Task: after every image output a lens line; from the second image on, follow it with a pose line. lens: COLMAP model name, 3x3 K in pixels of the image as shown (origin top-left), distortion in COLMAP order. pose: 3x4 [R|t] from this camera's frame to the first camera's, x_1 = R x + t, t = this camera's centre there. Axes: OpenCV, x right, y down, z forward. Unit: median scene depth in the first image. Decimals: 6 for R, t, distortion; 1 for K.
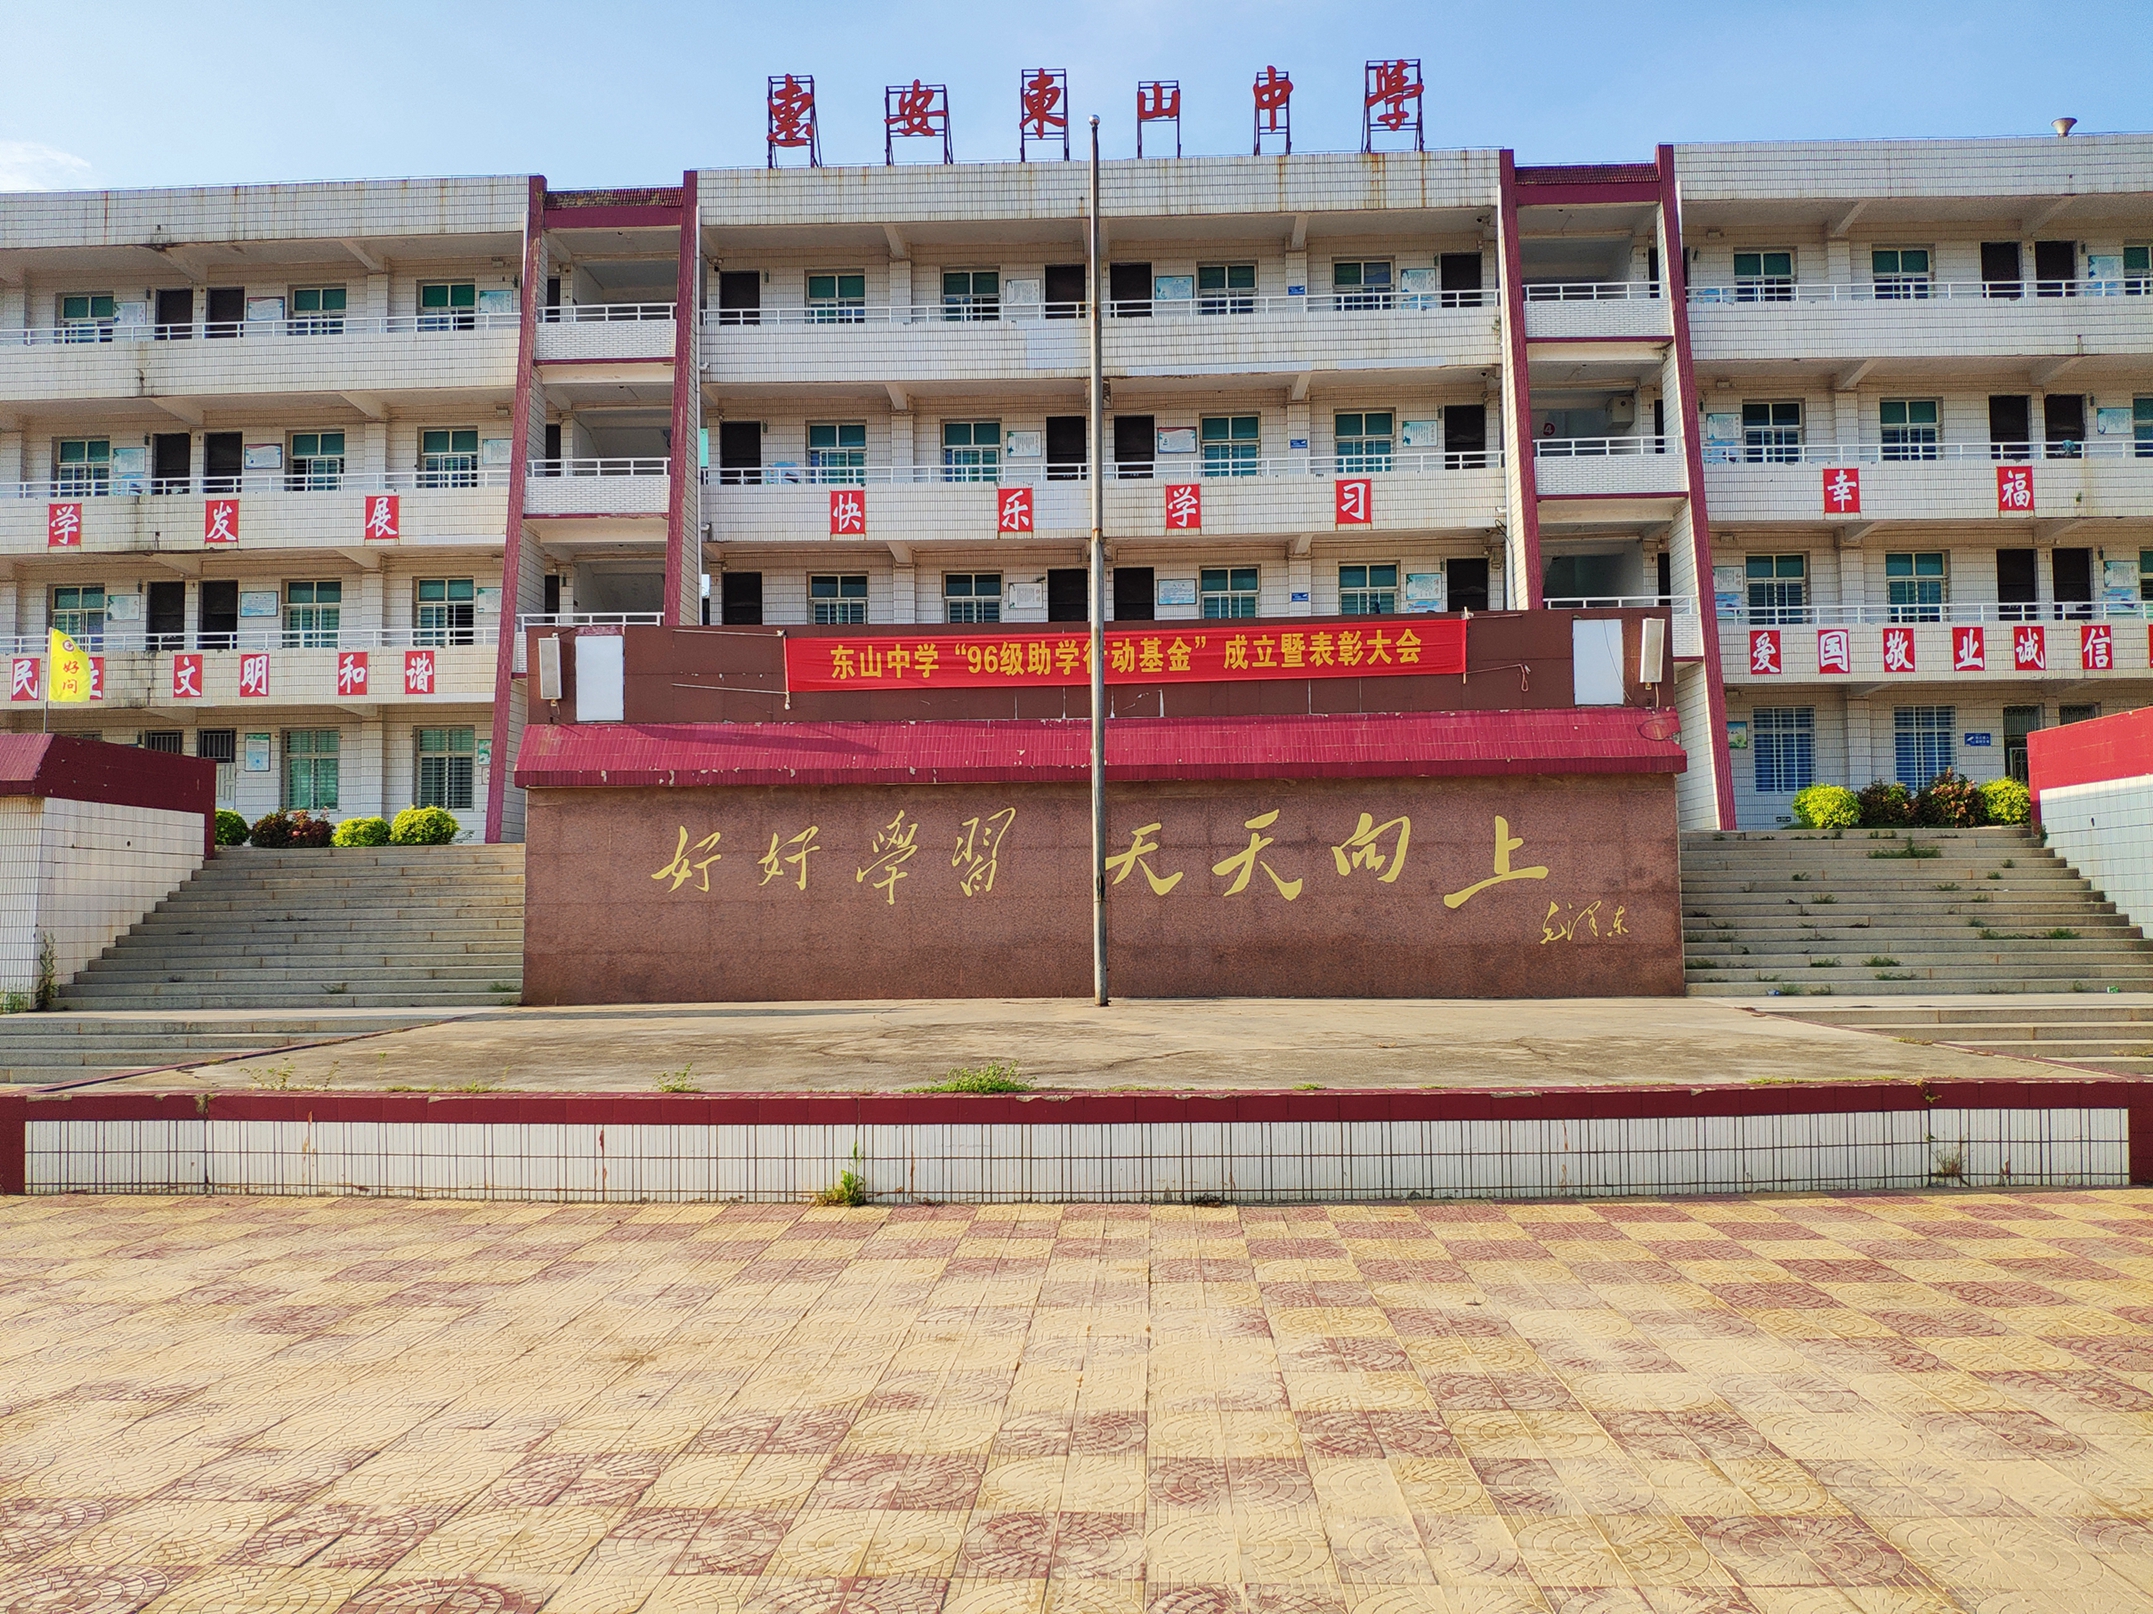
lens RADIAL K [[1775.0, 0, 1076.2], [0, 1775.0, 831.9], [0, 0, 1]] dist [0.164713, -0.376283]
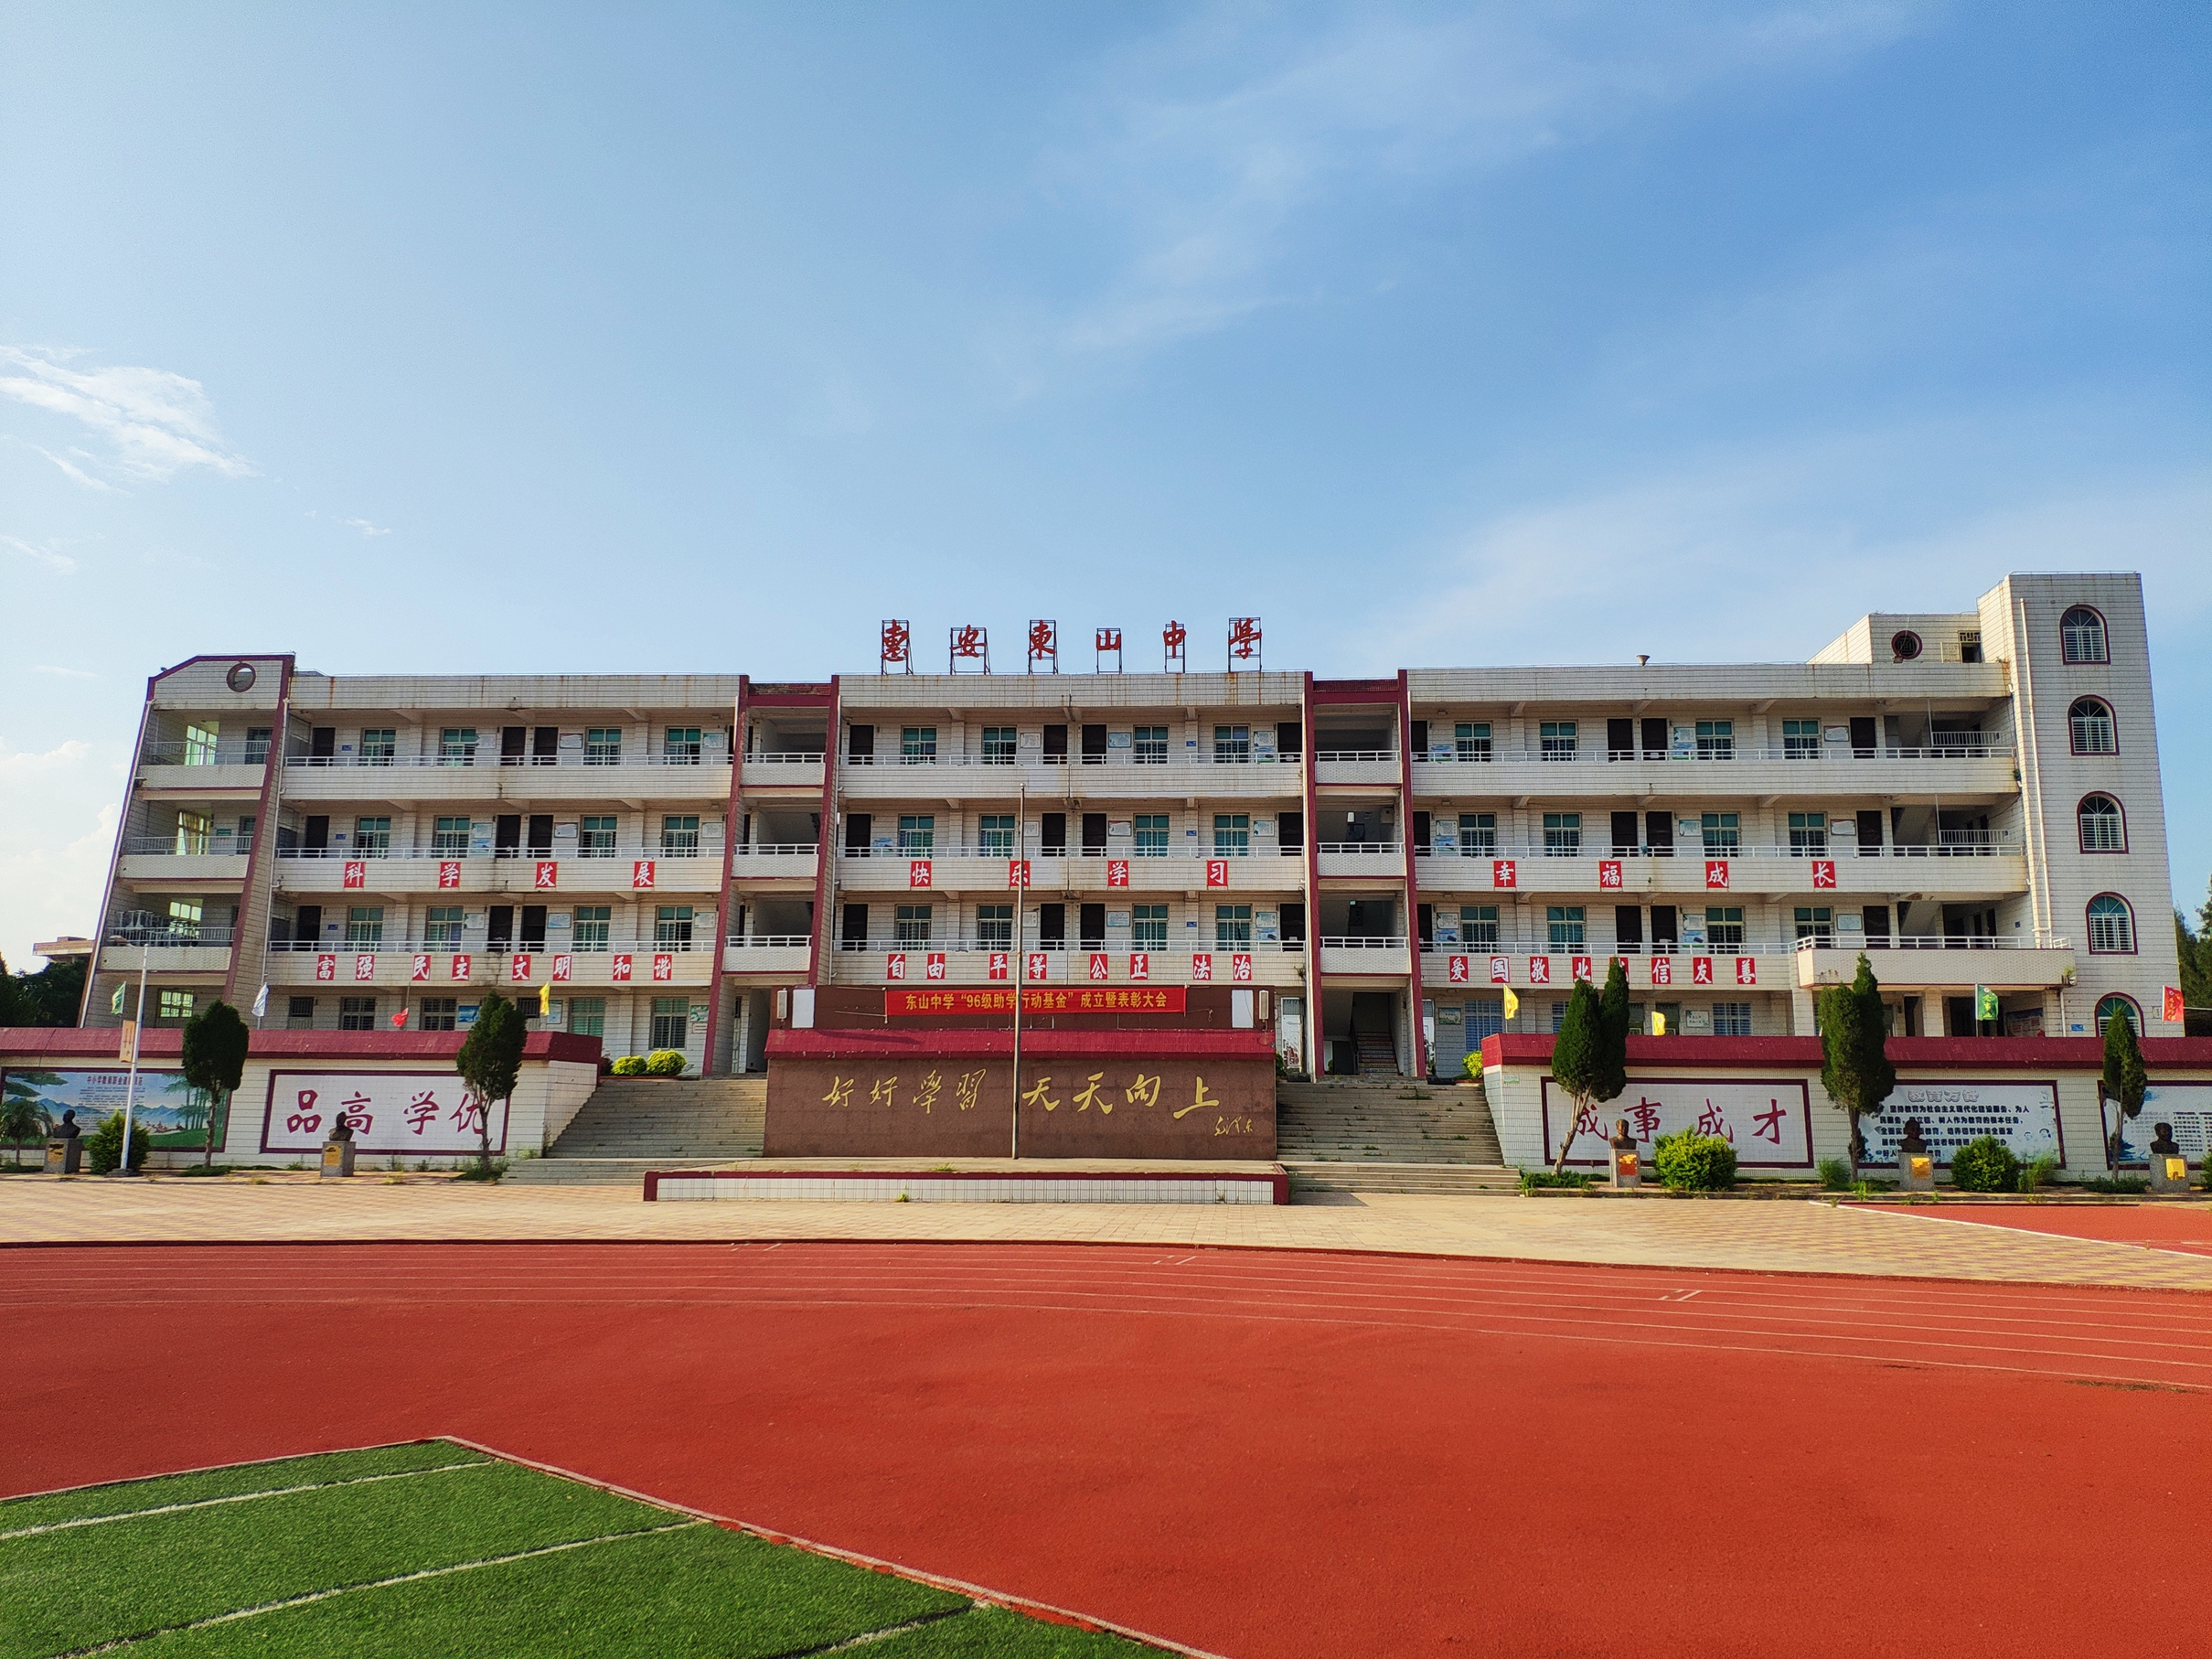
lens RADIAL K [[1632.7, 0, 1106.0], [0, 1632.7, 829.5], [0, 0, 1]] dist [0.242759, -0.505897]
pose [[0.999747, 0.015375, -0.016441, 0.073015], [-0.017337, 0.991781, -0.126763, -0.026571], [0.014357, 0.127016, 0.991797, -0.540528]]
